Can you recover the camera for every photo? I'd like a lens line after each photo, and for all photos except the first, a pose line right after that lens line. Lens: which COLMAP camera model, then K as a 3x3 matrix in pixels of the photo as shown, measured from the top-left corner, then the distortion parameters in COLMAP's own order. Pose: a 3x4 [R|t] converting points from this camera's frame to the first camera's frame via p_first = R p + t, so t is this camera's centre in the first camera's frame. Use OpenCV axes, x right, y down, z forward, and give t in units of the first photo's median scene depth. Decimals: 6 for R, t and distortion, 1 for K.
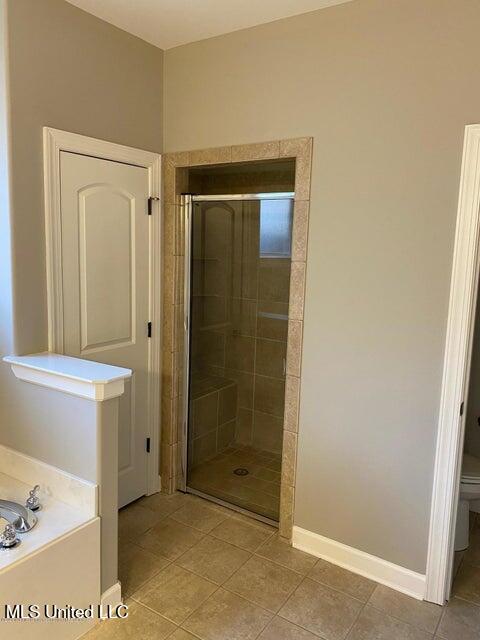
lens RADIAL K [[487.3, 0, 239.3], [0, 487.3, 314.2], [0, 0, 1]] dist [0.022615, -0.015197]
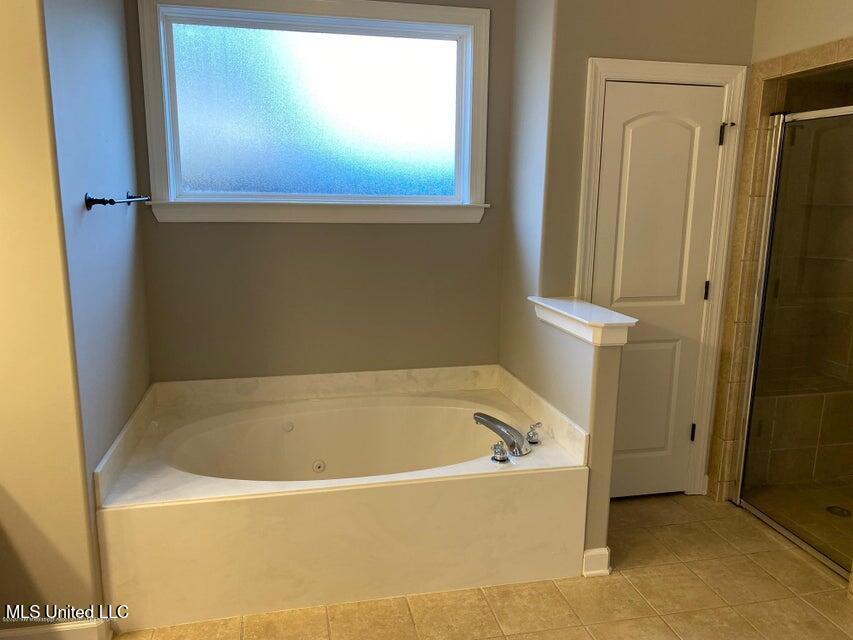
lens RADIAL K [[649.4, 0, 428.2], [0, 649.4, 316.4], [0, 0, 1]] dist [0.022615, -0.015197]
pose [[0.724657, 0.111214, -0.680077, 0.230248], [-0.087994, 0.993746, 0.068746, 0.043738], [0.683469, 0.010026, 0.729911, -0.104690]]
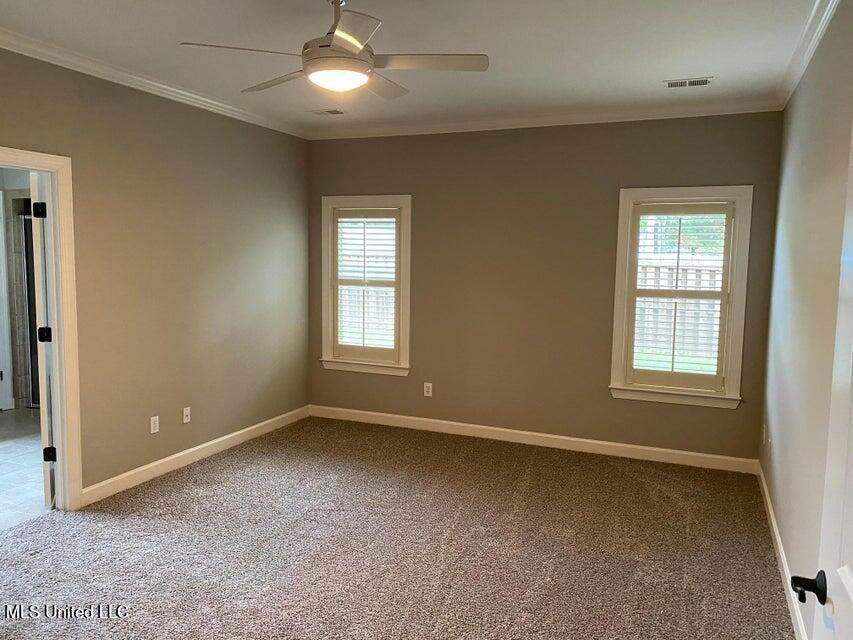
lens RADIAL K [[649.4, 0, 430.2], [0, 649.4, 316.7], [0, 0, 1]] dist [0.022615, -0.015197]
pose [[0.980770, -0.030709, 0.192734, 0.816694], [0.036459, 0.998987, -0.026358, 0.203096], [-0.191730, 0.032878, 0.980897, -1.409347]]
